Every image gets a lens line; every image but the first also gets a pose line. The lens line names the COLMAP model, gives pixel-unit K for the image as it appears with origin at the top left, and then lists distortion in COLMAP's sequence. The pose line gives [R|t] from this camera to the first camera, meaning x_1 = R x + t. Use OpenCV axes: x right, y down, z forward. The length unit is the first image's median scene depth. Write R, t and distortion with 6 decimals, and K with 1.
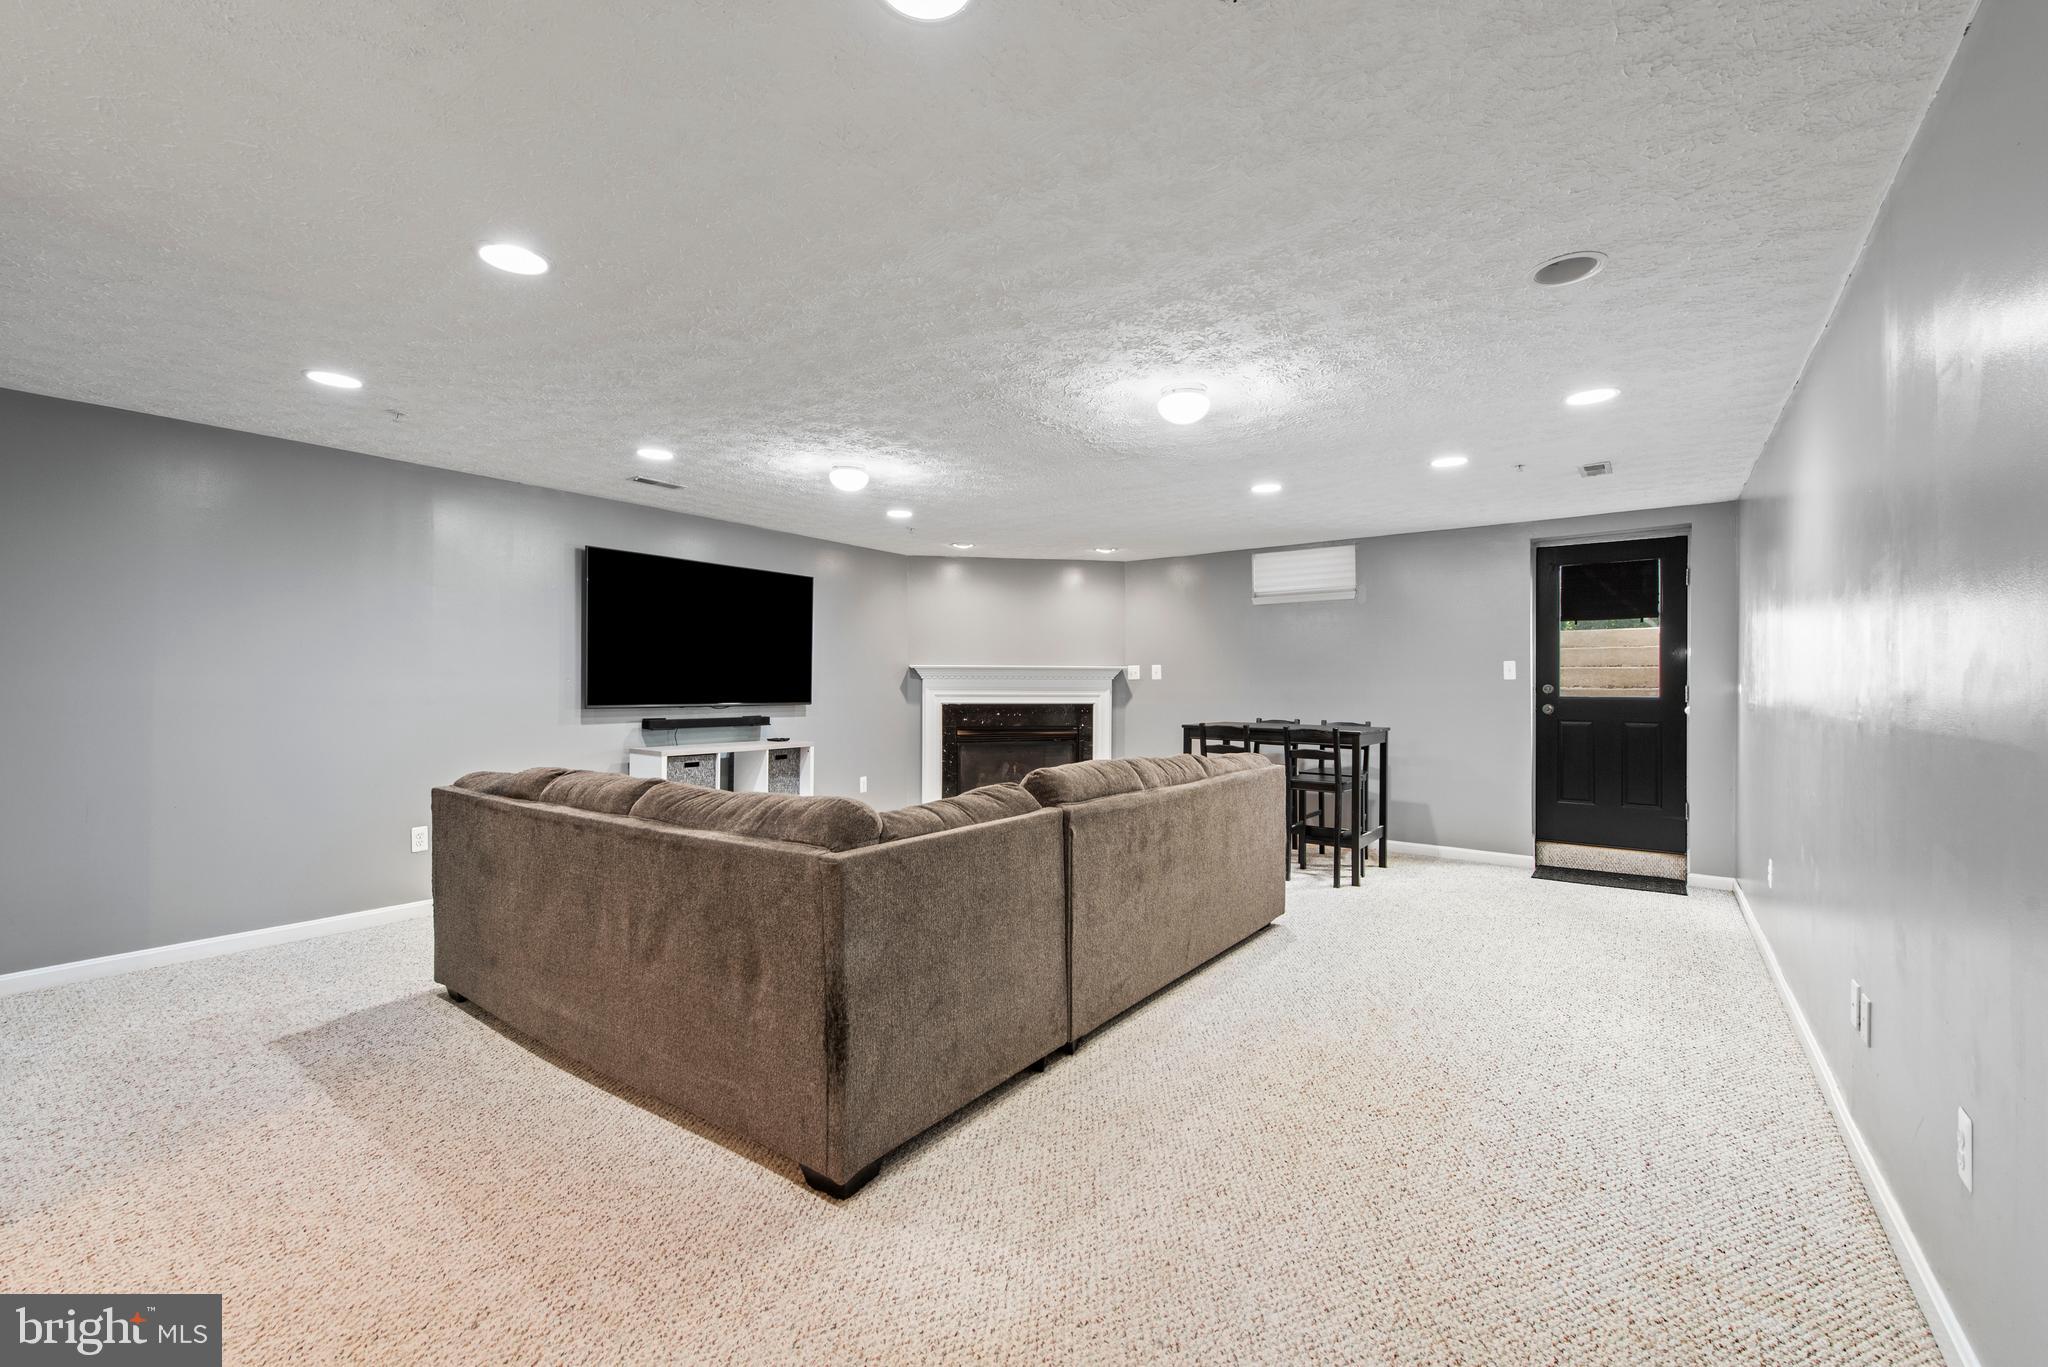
lens RADIAL K [[839.3, 0, 1023.0], [0, 839.3, 684.2], [0, 0, 1]] dist [0.002321, 0.000206]
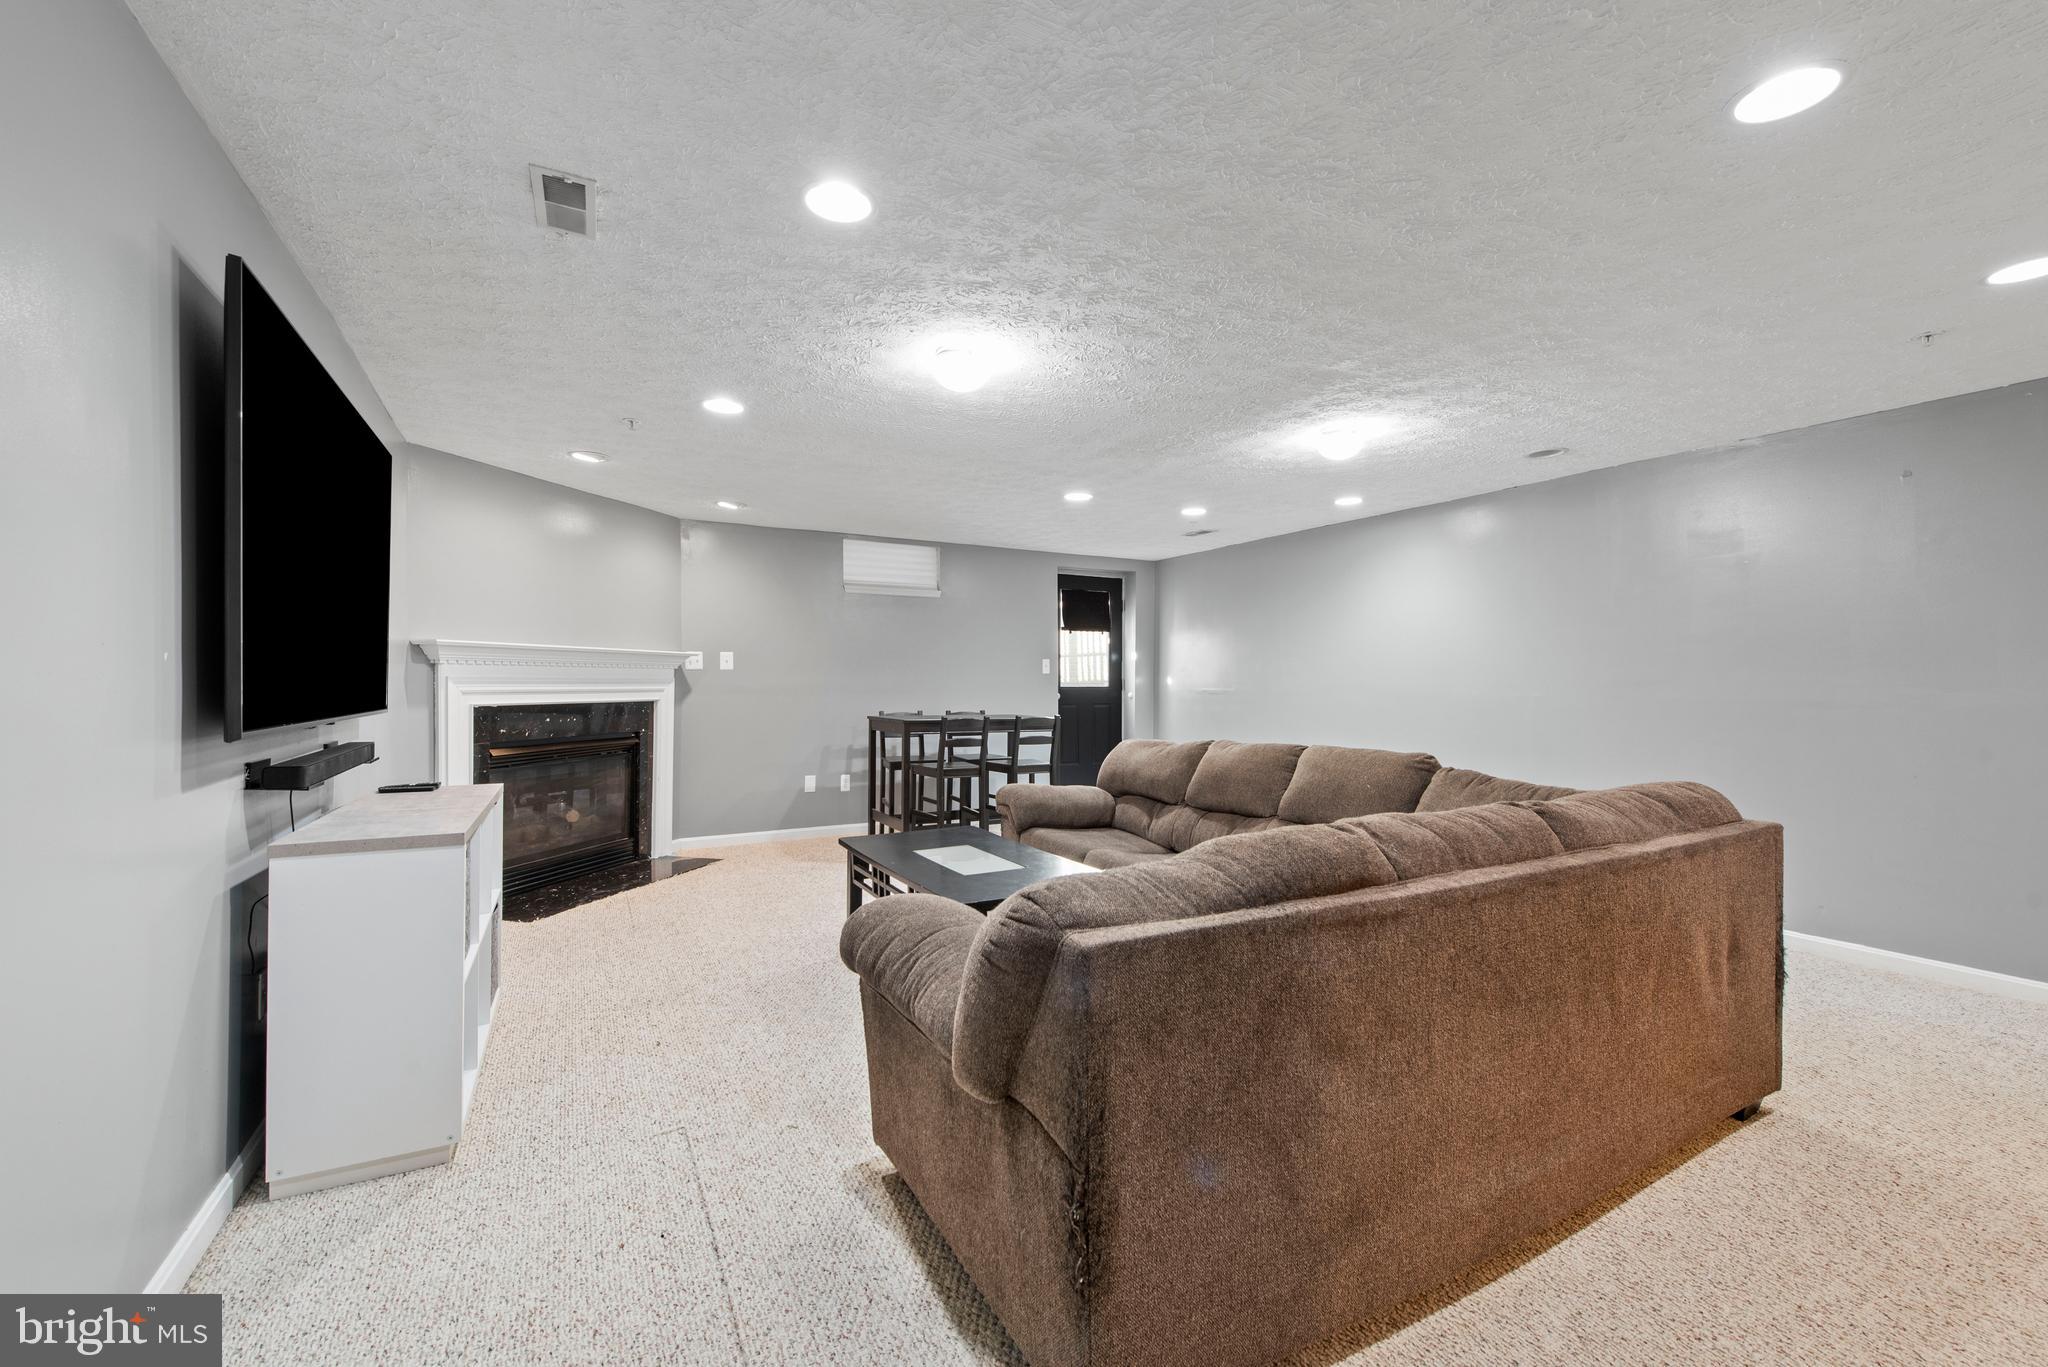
lens RADIAL K [[839.3, 0, 1023.0], [0, 839.3, 684.2], [0, 0, 1]] dist [0.002321, 0.000206]
pose [[0.428623, -0.004070, 0.903474, -0.591797], [-0.005514, 0.999959, 0.007120, 0.001685], [-0.903466, -0.008034, 0.428584, 0.487280]]
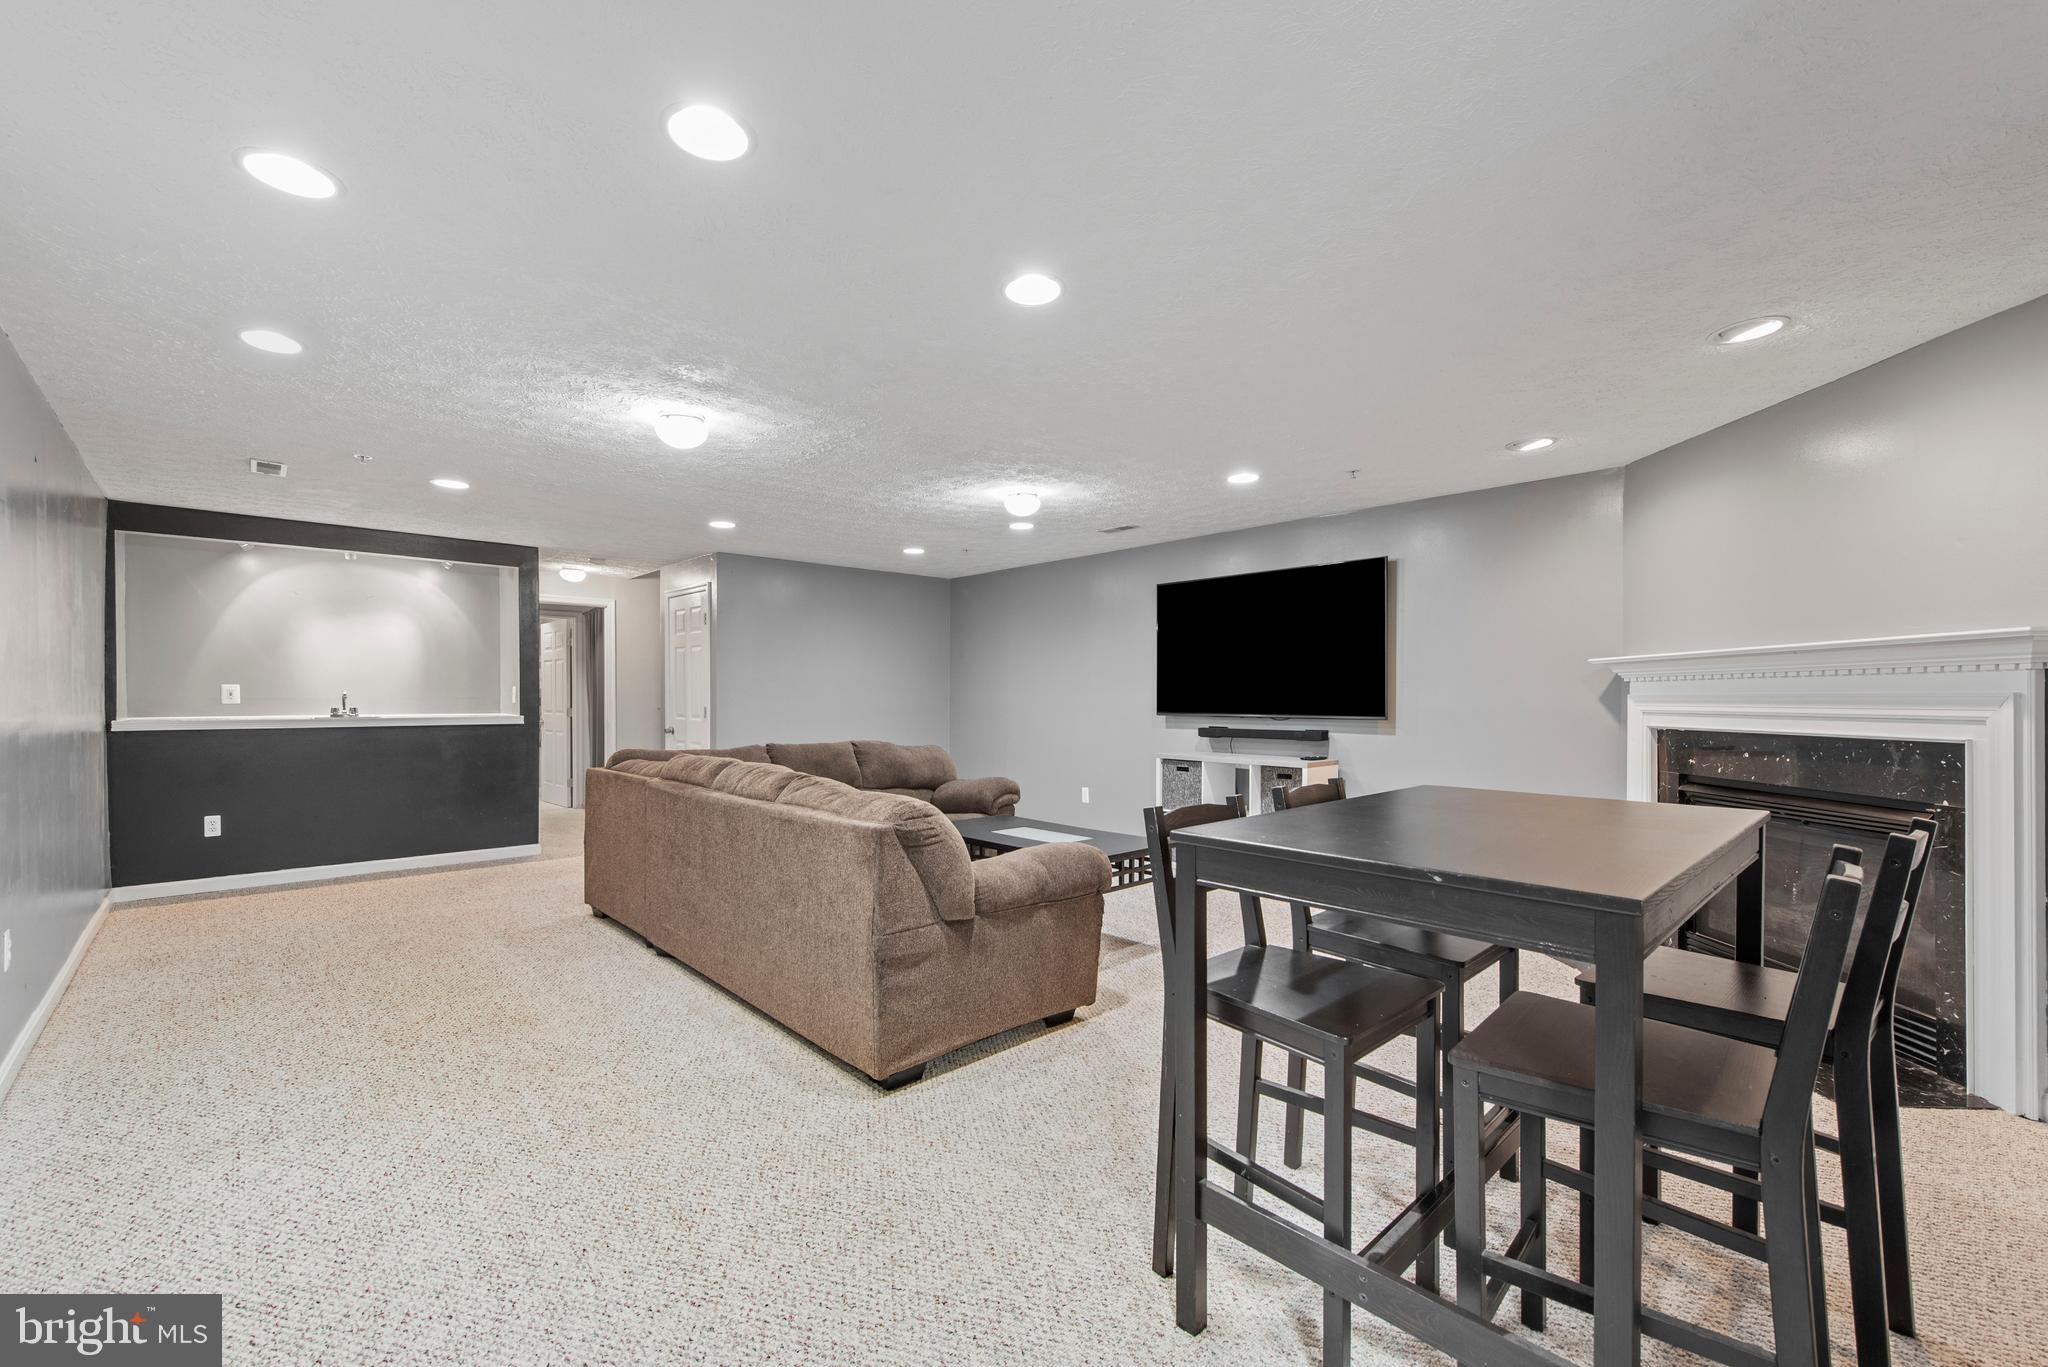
lens RADIAL K [[864.7, 0, 1036.1], [0, 864.7, 689.7], [0, 0, 1]] dist [0.002519, 0.000302]
pose [[-0.185330, -0.012507, -0.982597, 0.654119], [0.002726, 0.999909, -0.013241, 0.006596], [0.982673, -0.005132, -0.185279, 0.900233]]
